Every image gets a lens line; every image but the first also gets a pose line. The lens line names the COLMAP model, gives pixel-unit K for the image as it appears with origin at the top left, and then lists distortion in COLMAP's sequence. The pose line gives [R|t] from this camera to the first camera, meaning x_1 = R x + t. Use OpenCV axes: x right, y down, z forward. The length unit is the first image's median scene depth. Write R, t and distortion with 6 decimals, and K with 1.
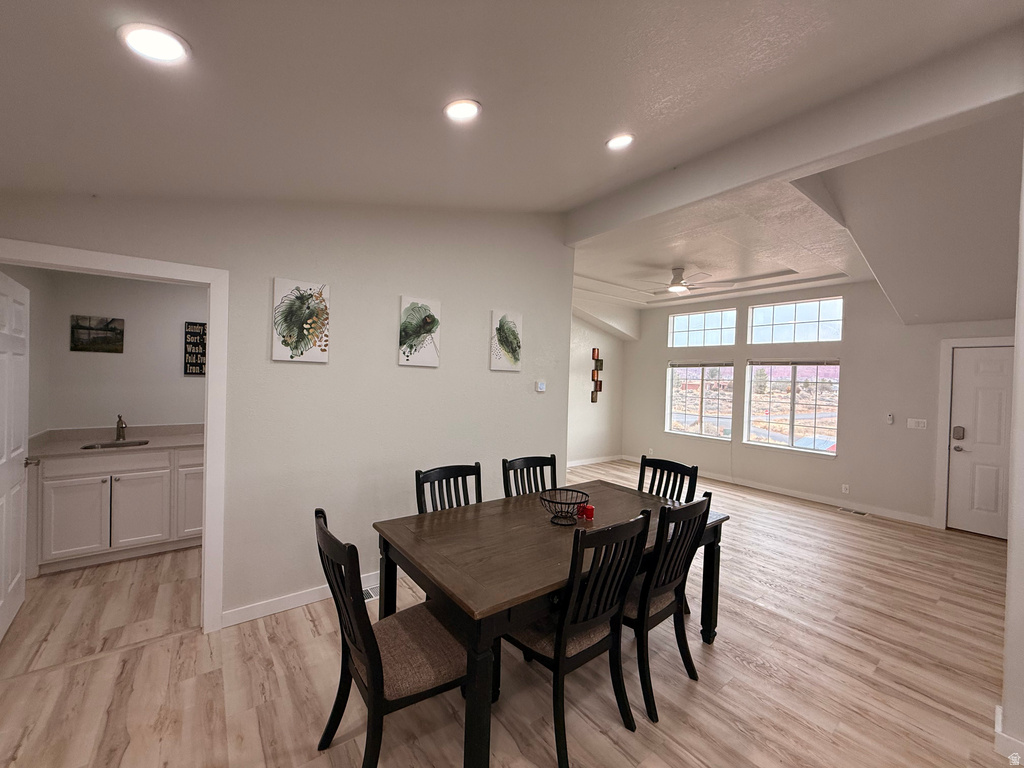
lens RADIAL K [[407.5, 0, 508.4], [0, 407.5, 381.5], [0, 0, 1]] dist [0.001096, 0.000135]
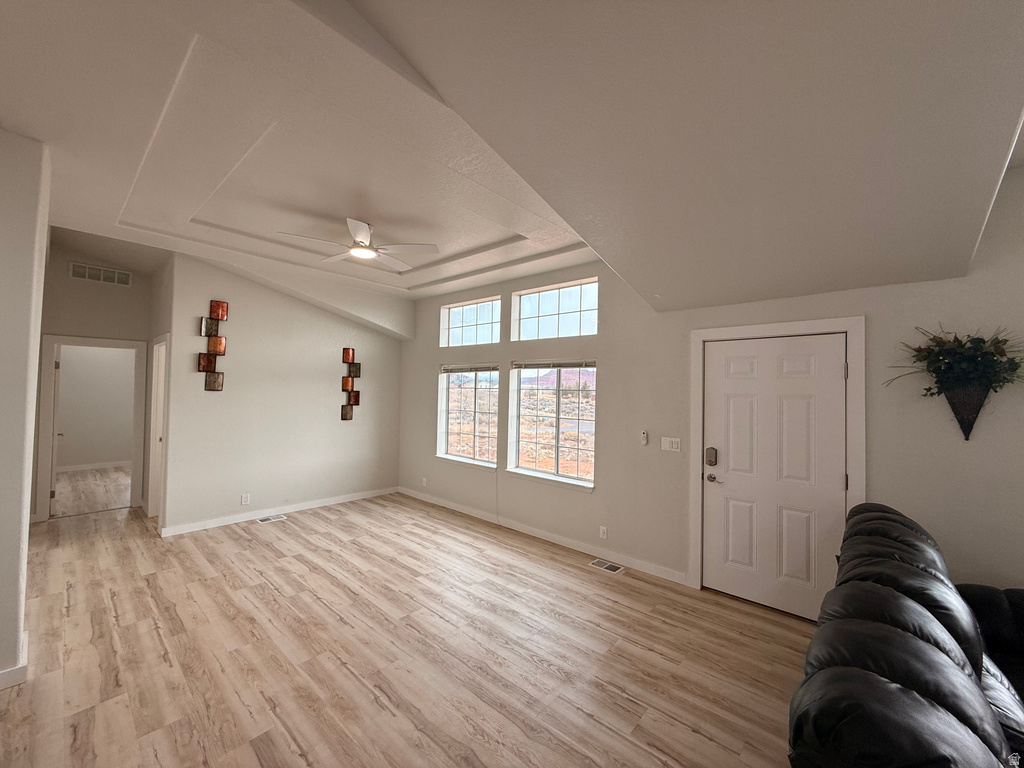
lens RADIAL K [[407.5, 0, 508.4], [0, 407.5, 381.5], [0, 0, 1]] dist [0.001096, 0.000135]
pose [[0.982152, -0.004275, 0.188042, 0.565989], [0.009996, 0.999515, -0.029486, 0.008539], [-0.187825, 0.030839, 0.981718, 0.320274]]
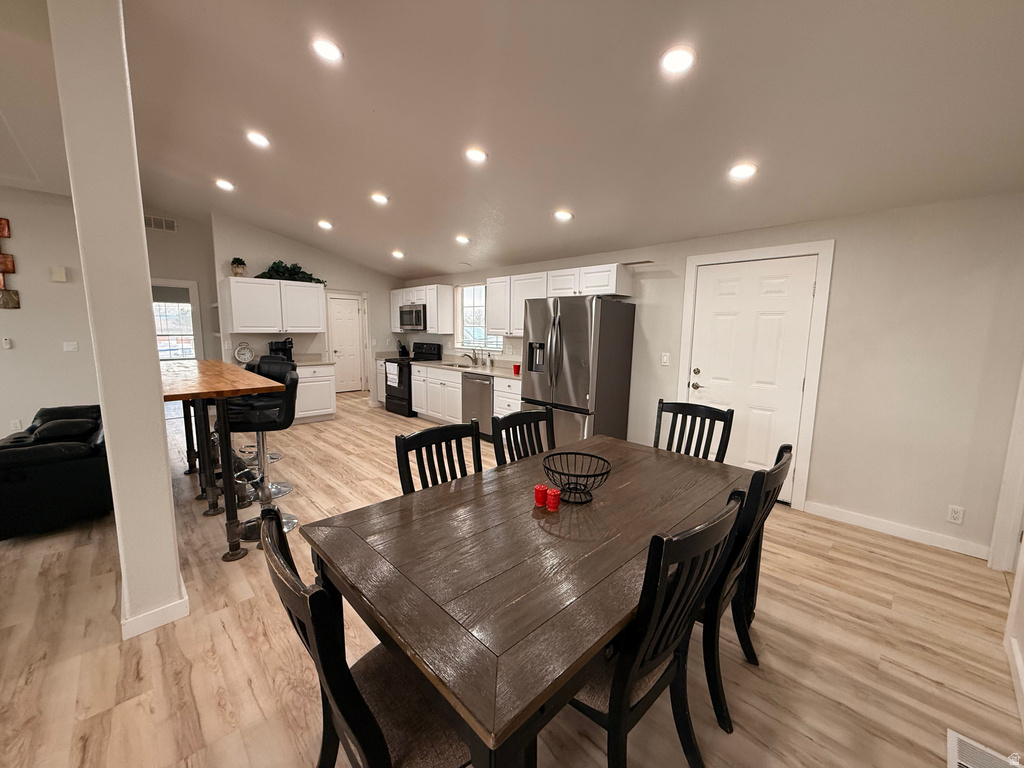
lens RADIAL K [[407.5, 0, 508.4], [0, 407.5, 381.5], [0, 0, 1]] dist [0.001096, 0.000135]
pose [[-0.992800, -0.025668, -0.117004, 0.164690], [-0.042141, 0.989173, 0.140574, 0.017940], [0.112129, 0.144493, -0.983132, 0.796132]]
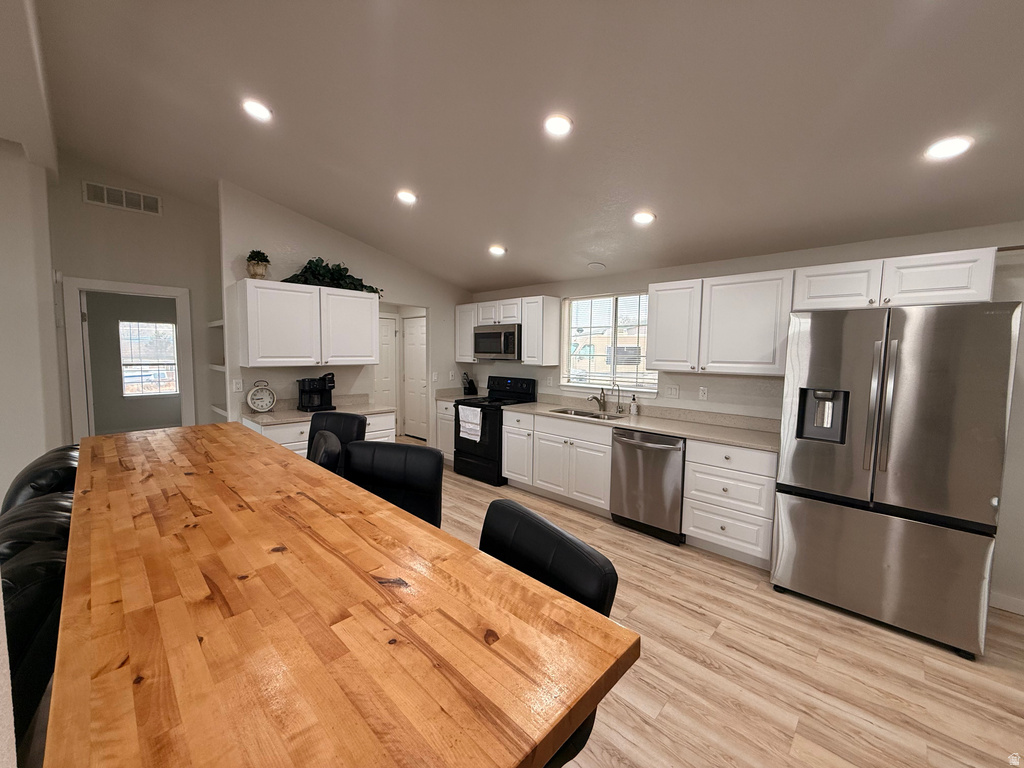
lens RADIAL K [[407.5, 0, 508.4], [0, 407.5, 381.5], [0, 0, 1]] dist [0.001096, 0.000135]
pose [[-0.987191, -0.029838, -0.156726, 0.460362], [-0.043397, 0.995536, 0.083815, 0.021862], [0.153526, 0.089543, -0.984079, 0.344986]]
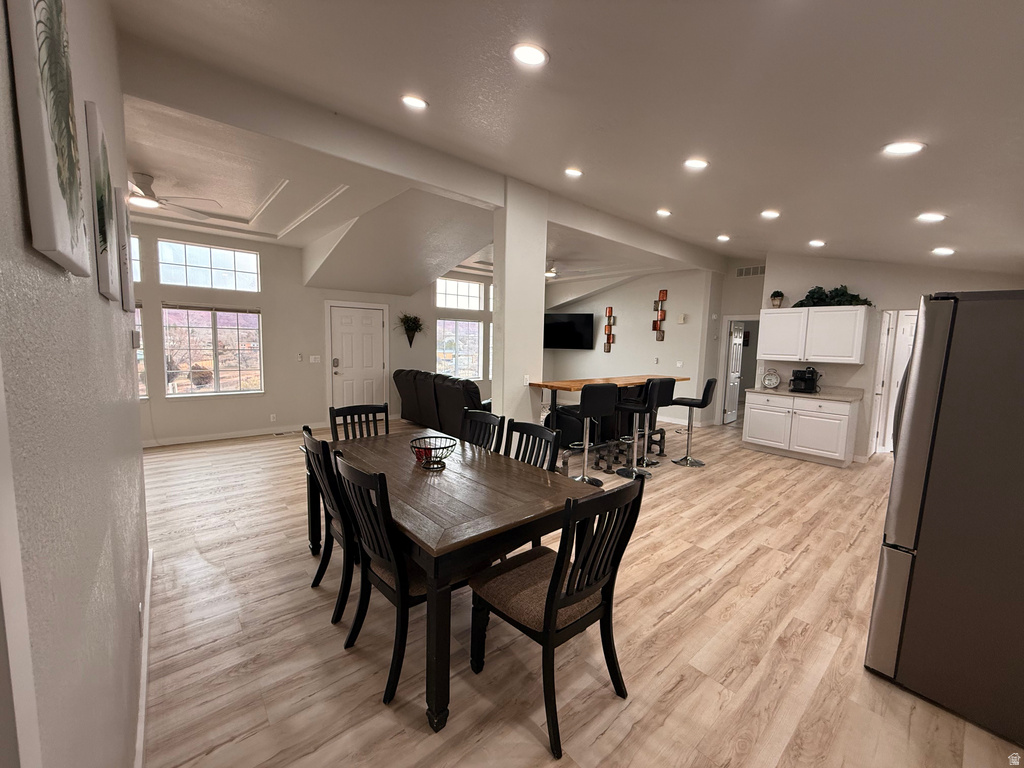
lens RADIAL K [[407.5, 0, 508.4], [0, 407.5, 381.5], [0, 0, 1]] dist [0.001096, 0.000135]
pose [[-0.056643, -0.129217, 0.989997, -0.429816], [-0.012983, 0.991601, 0.128683, -0.009186], [-0.998310, -0.005564, -0.057845, 0.410660]]
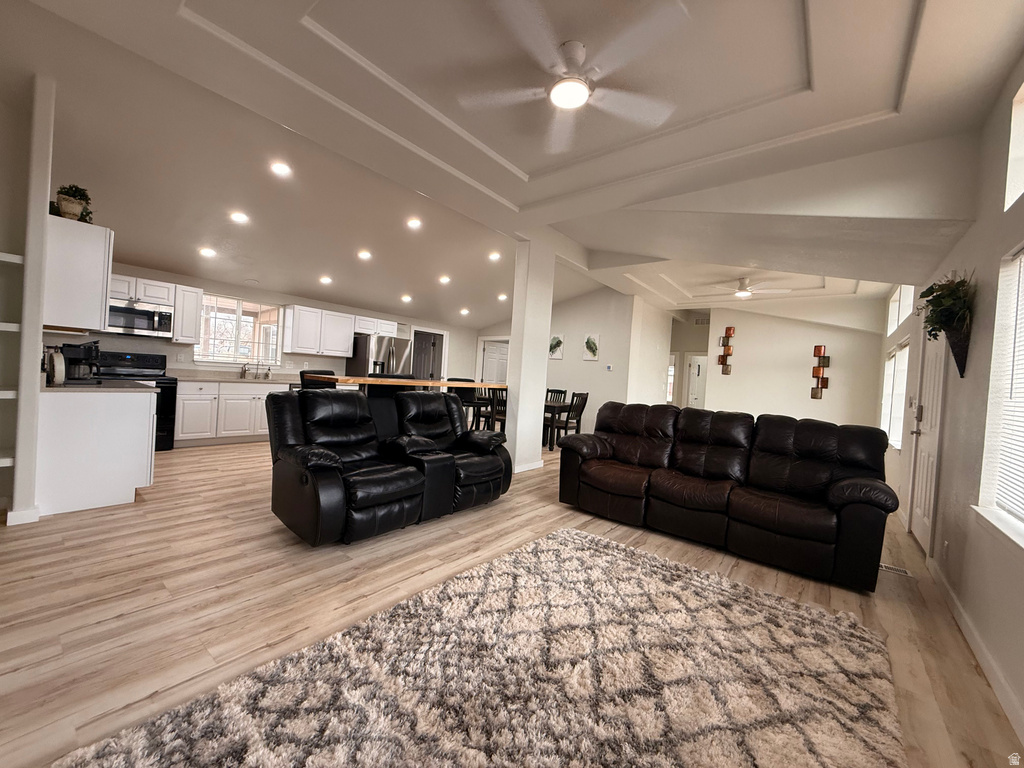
lens RADIAL K [[407.5, 0, 508.4], [0, 407.5, 381.5], [0, 0, 1]] dist [0.001096, 0.000135]
pose [[0.247273, -0.002061, -0.968944, 1.572032], [-0.069235, 0.997404, -0.019790, 0.127495], [0.966469, 0.071979, 0.246489, 0.007800]]
